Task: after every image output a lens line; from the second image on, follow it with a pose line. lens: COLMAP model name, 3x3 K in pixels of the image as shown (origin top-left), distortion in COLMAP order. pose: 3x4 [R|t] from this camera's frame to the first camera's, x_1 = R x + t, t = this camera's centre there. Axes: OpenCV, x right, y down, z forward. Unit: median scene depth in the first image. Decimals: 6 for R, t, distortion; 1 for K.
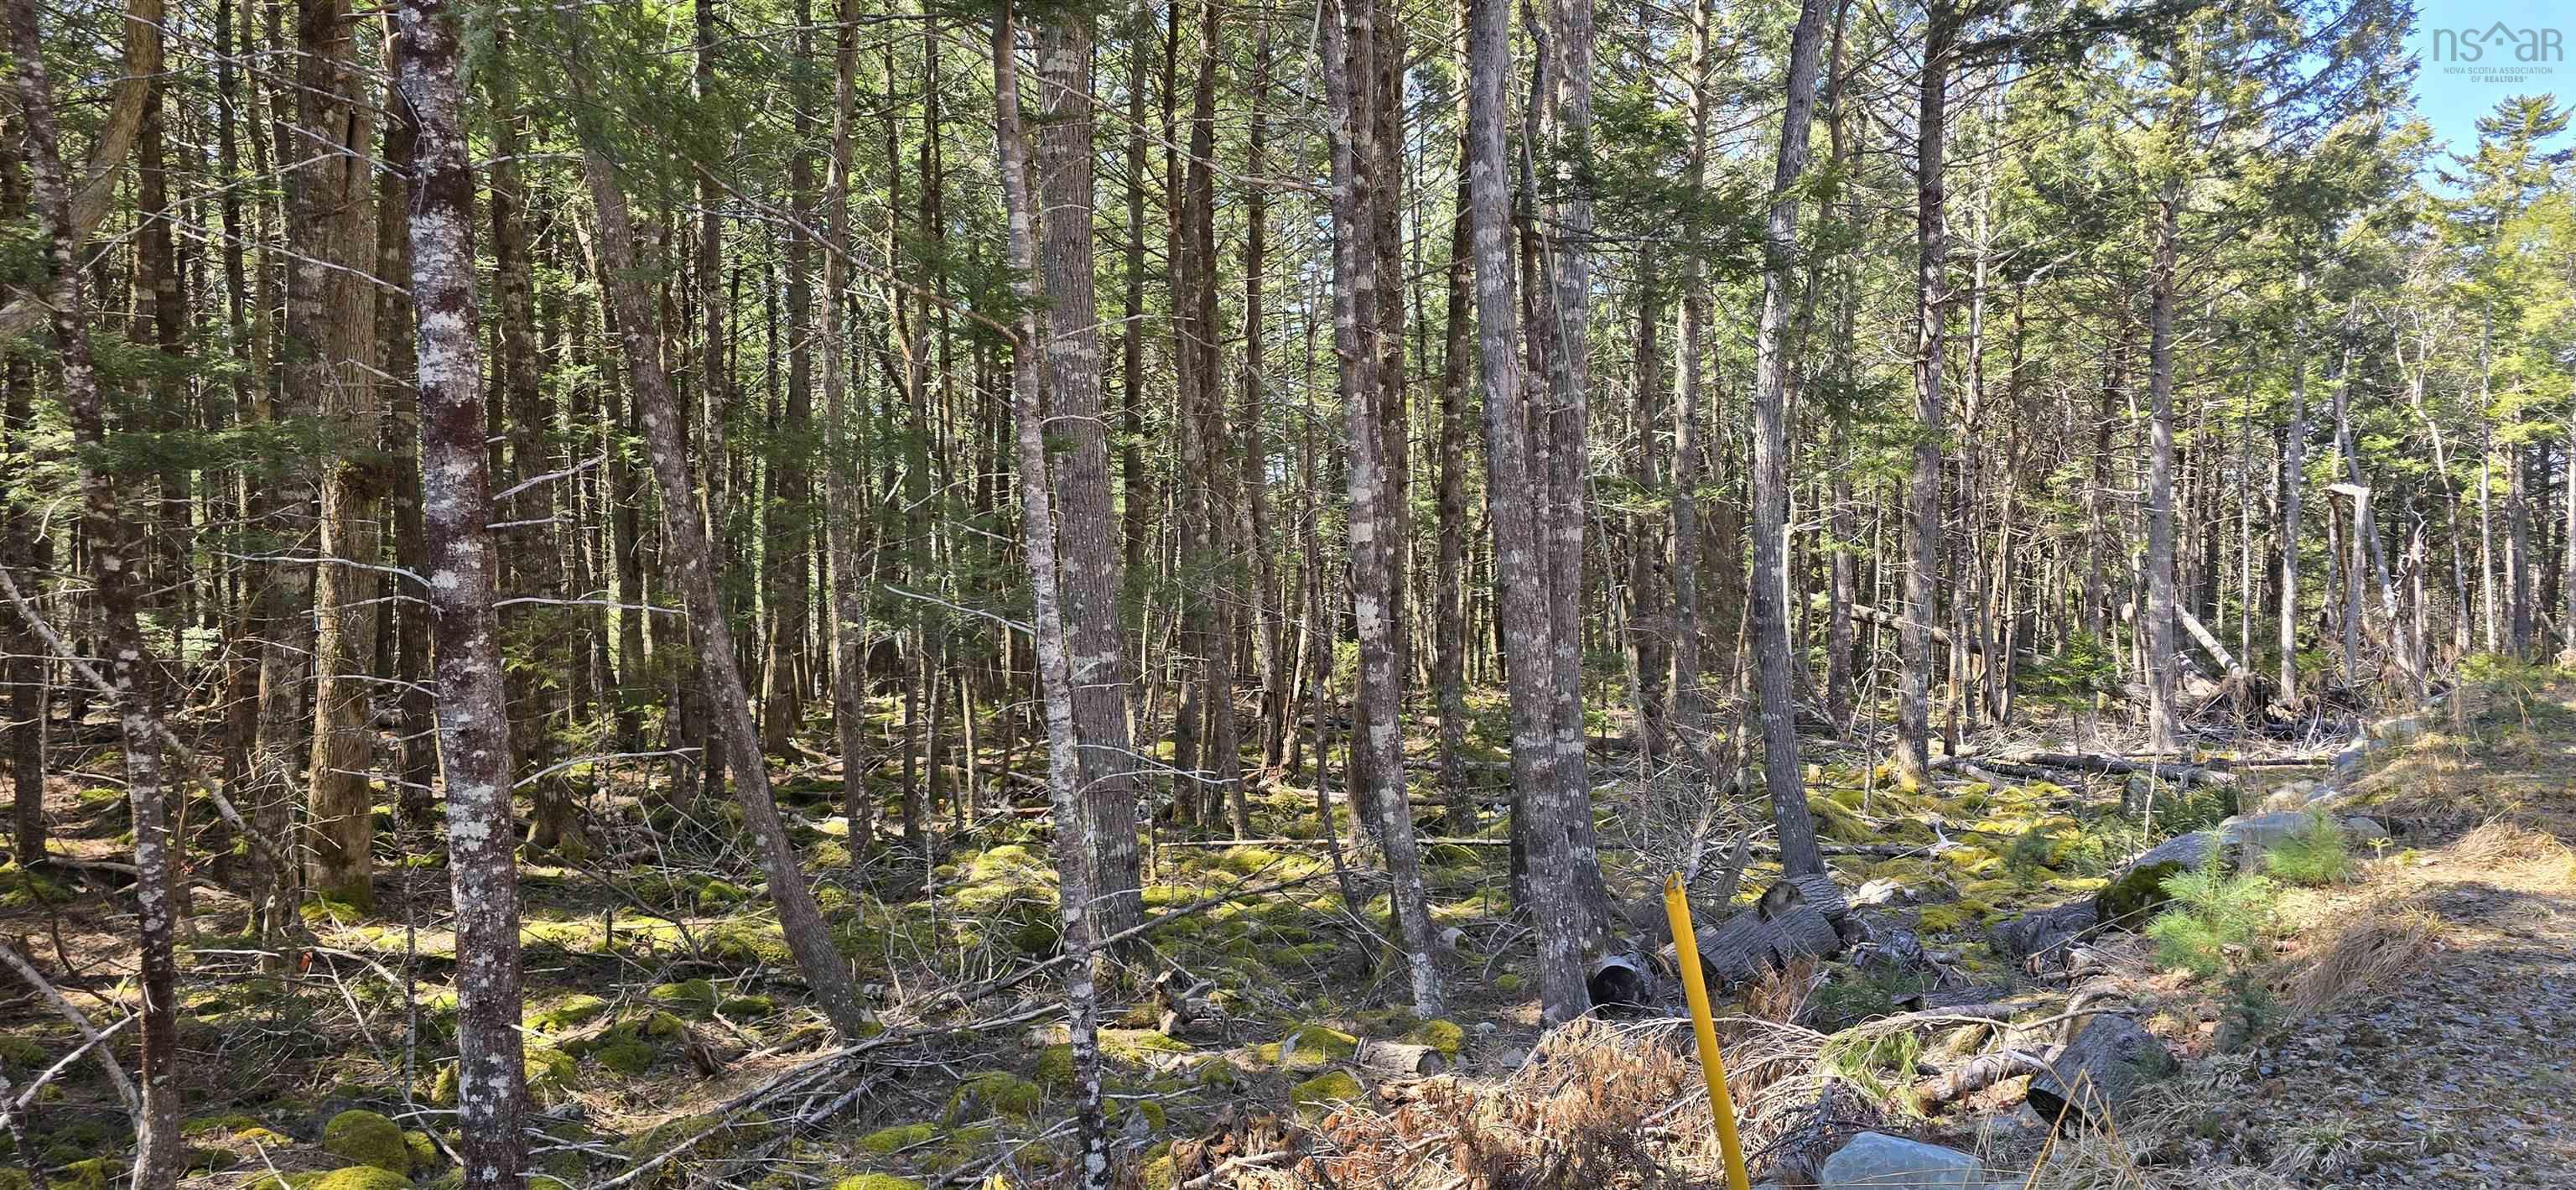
lens RADIAL K [[1708.0, 0, 1339.2], [0, 1708.0, 568.3], [0, 0, 1]] dist [0.052664, -0.041987]
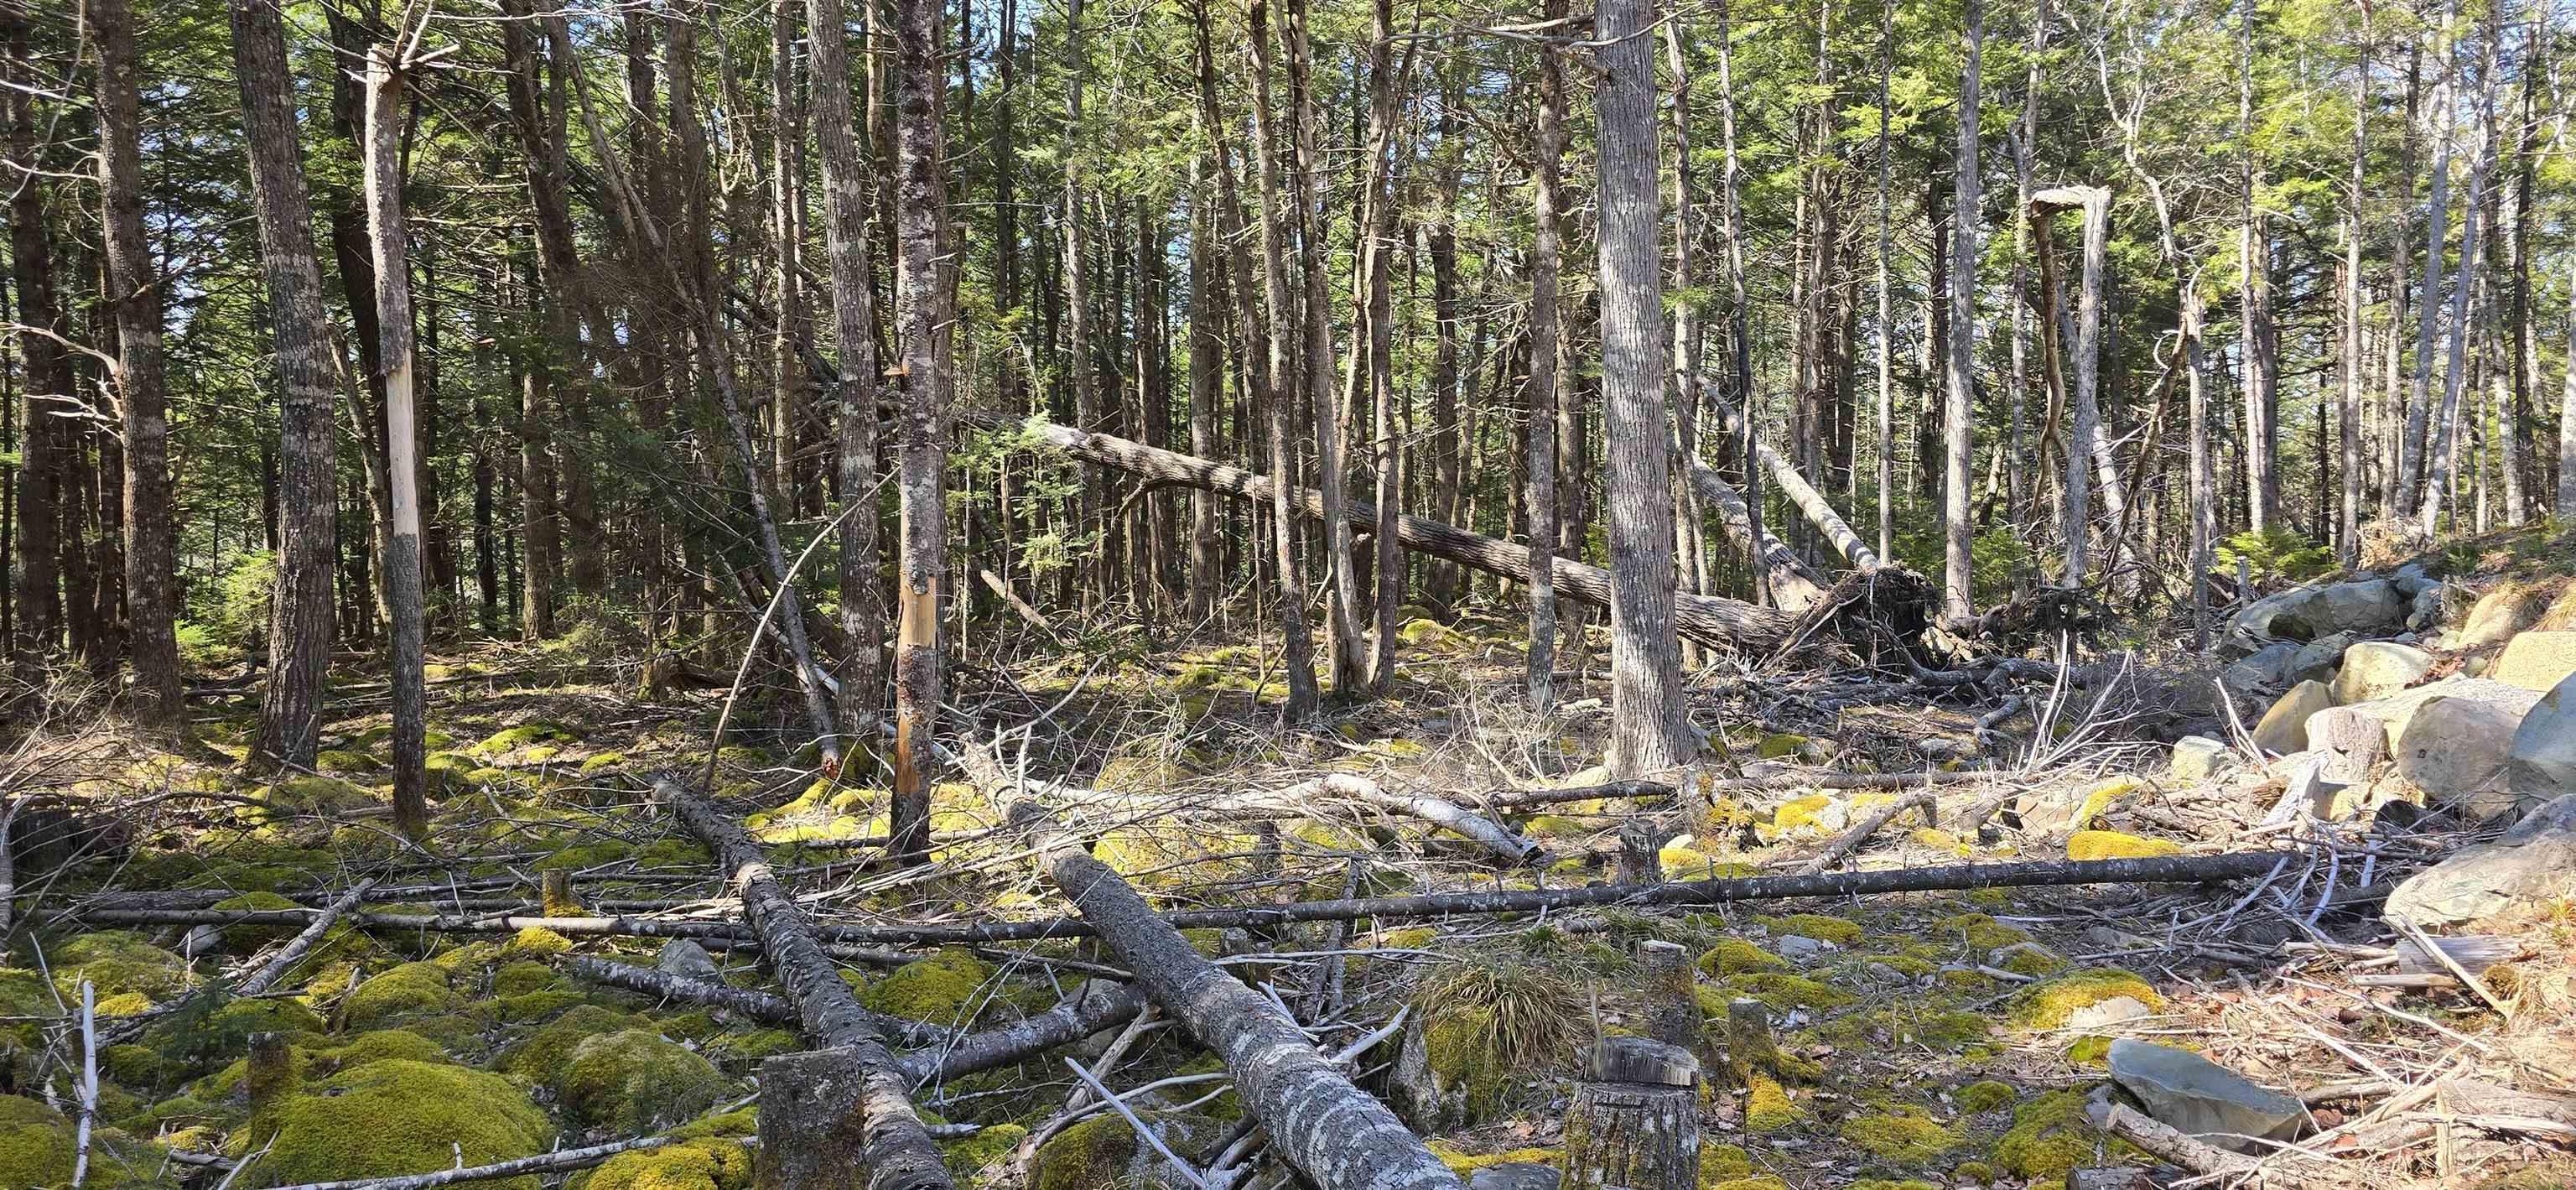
lens RADIAL K [[1708.0, 0, 1339.2], [0, 1708.0, 568.3], [0, 0, 1]] dist [0.052664, -0.041987]
pose [[0.986166, -0.027710, 0.163425, 0.289446], [0.022339, 0.999151, 0.034612, 0.041106], [-0.164246, -0.030483, 0.985948, 0.537710]]
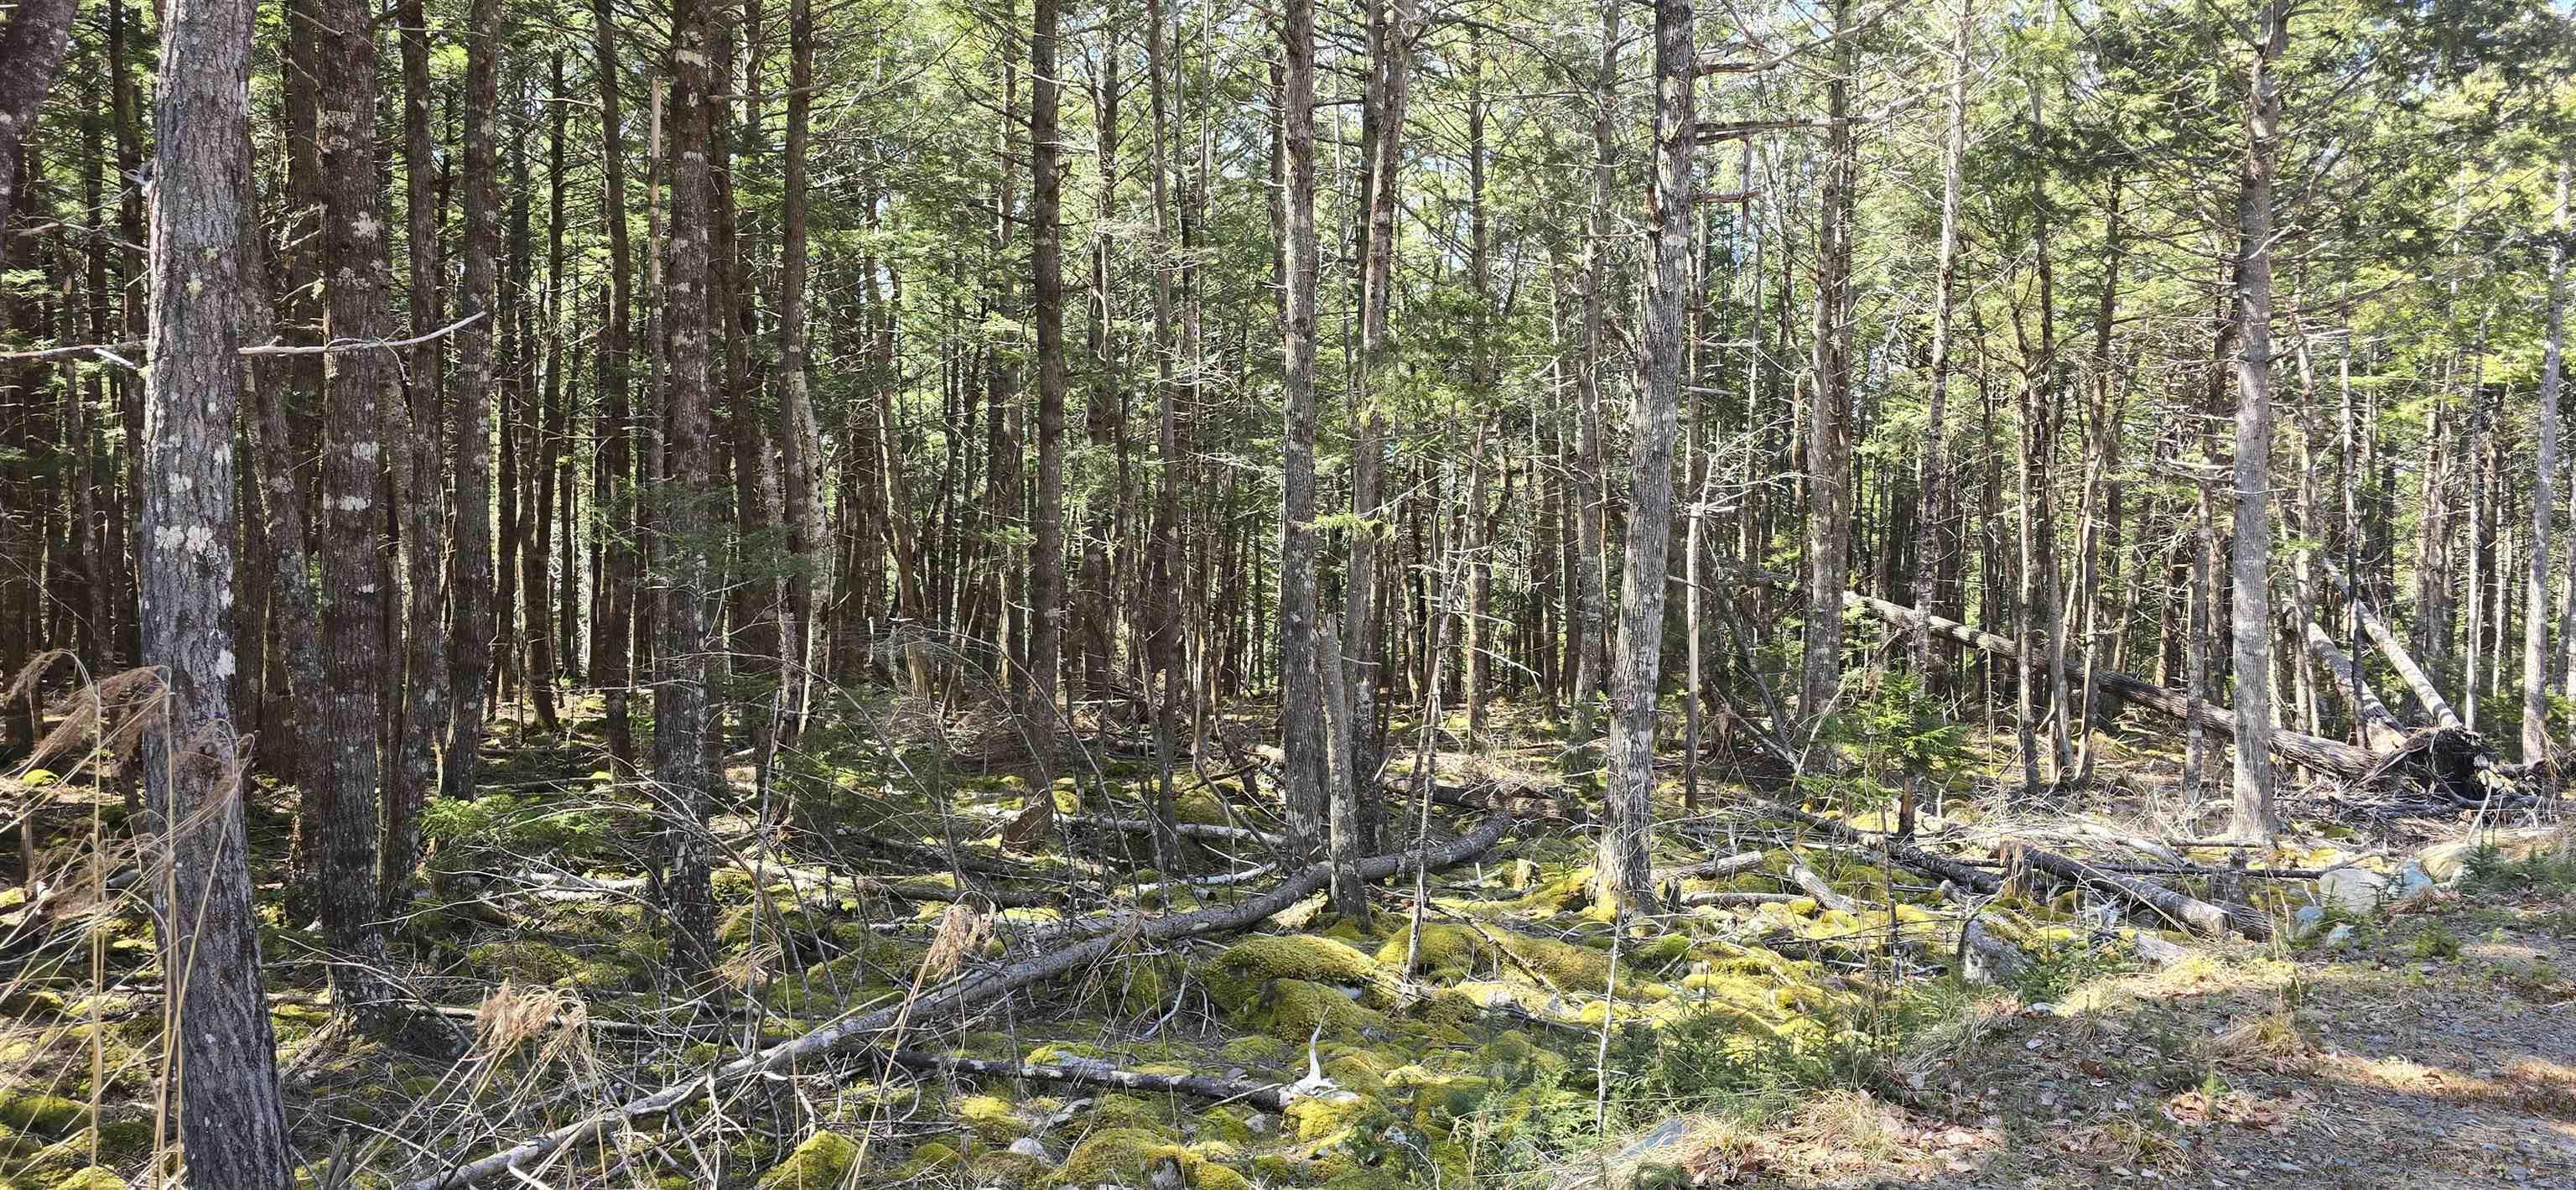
lens RADIAL K [[1708.0, 0, 1339.2], [0, 1708.0, 568.3], [0, 0, 1]] dist [0.052664, -0.041987]
pose [[0.984978, 0.014859, -0.172041, 0.187731], [-0.014847, 0.999889, 0.001357, 0.001622], [0.172042, 0.001218, 0.985089, 0.202934]]
